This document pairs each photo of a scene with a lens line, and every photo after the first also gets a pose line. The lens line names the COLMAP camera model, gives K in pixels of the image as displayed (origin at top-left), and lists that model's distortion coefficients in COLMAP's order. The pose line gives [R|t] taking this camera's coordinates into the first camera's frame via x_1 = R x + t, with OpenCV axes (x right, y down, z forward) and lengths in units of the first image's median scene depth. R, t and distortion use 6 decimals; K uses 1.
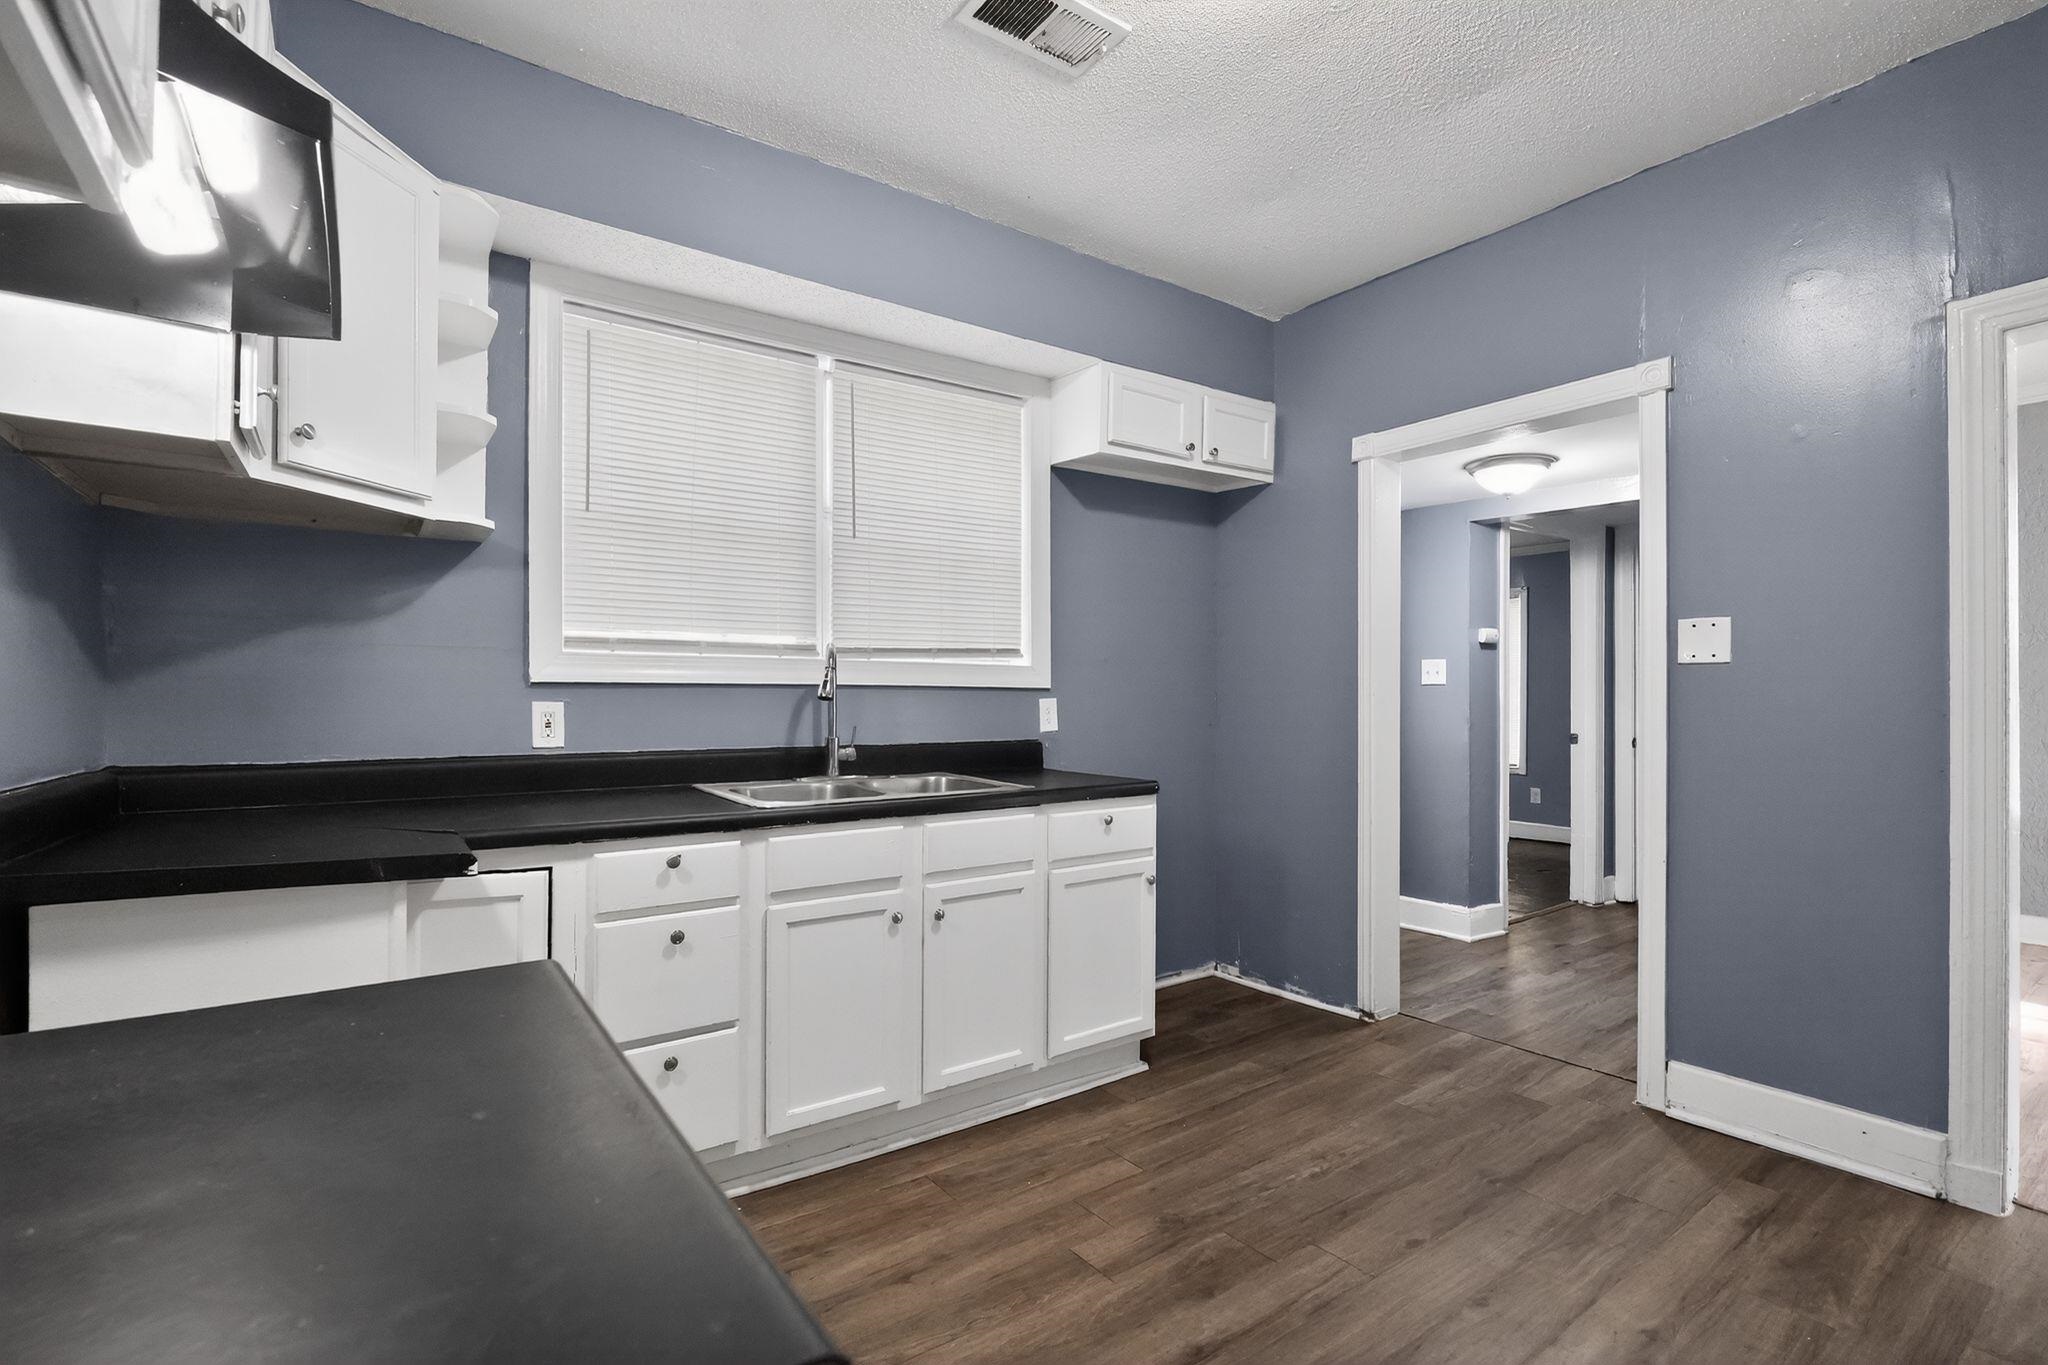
lens RADIAL K [[933.7, 0, 1017.0], [0, 933.7, 691.3], [0, 0, 1]] dist [-0.014604, 0.001039]
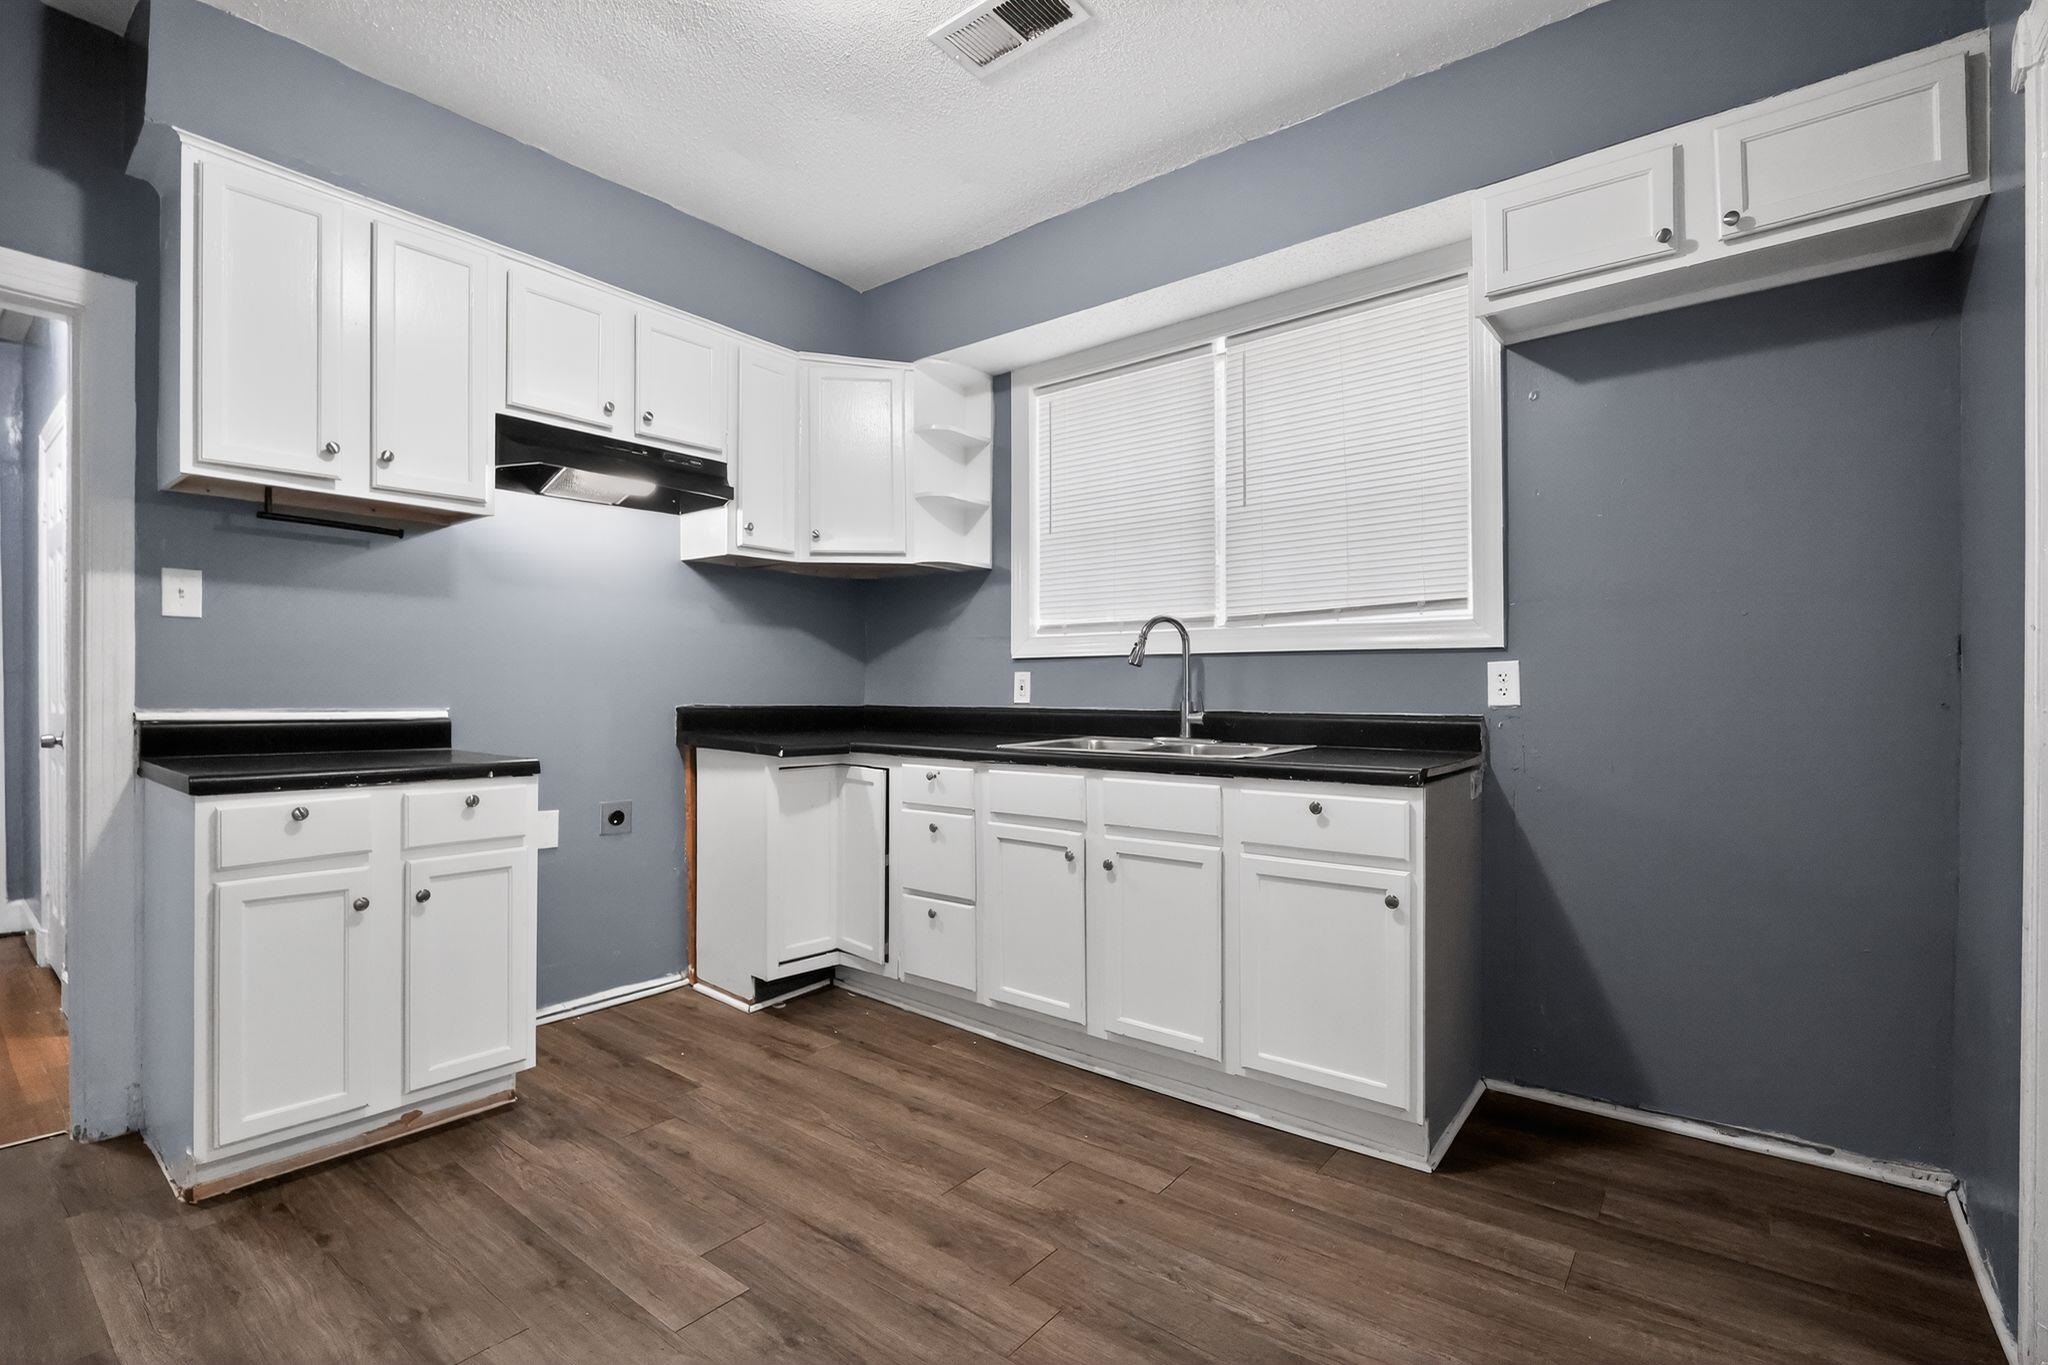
lens RADIAL K [[931.6, 0, 1021.9], [0, 931.6, 686.0], [0, 0, 1]] dist [-0.014453, 0.000081]
pose [[0.274821, -0.008005, -0.961462, 0.850133], [0.004075, 0.999966, -0.007161, 0.041721], [0.961487, -0.001950, 0.274844, 0.579627]]
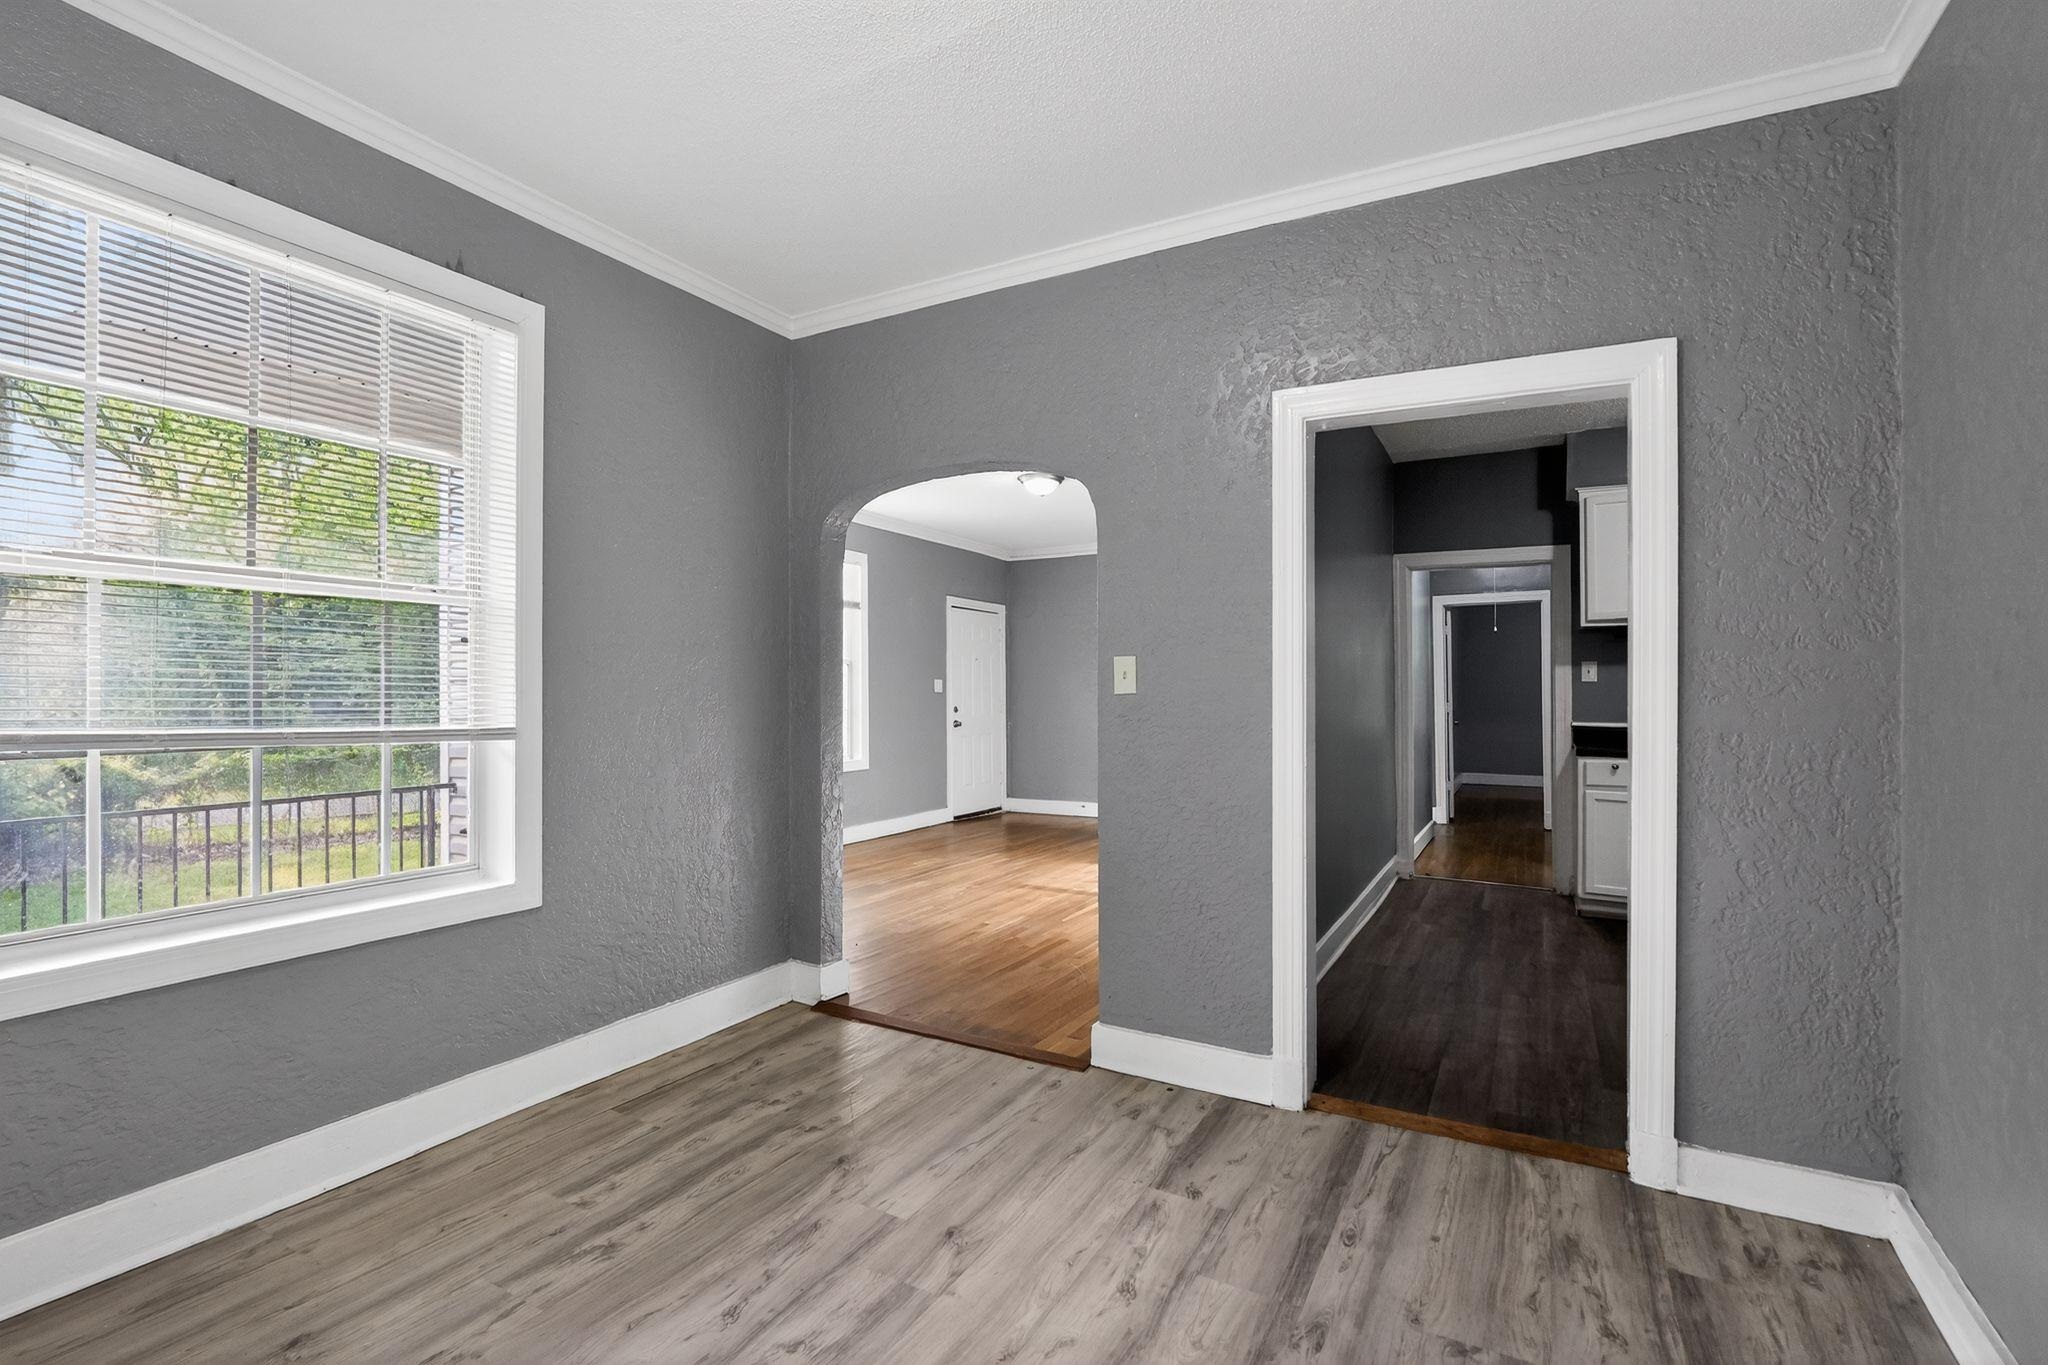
lens RADIAL K [[933.7, 0, 1017.0], [0, 933.7, 691.3], [0, 0, 1]] dist [-0.014604, 0.001039]
pose [[-0.905313, -0.000197, -0.424744, 1.841200], [0.002245, 0.999984, -0.005249, -0.006439], [0.424738, -0.005705, -0.905298, 1.400001]]
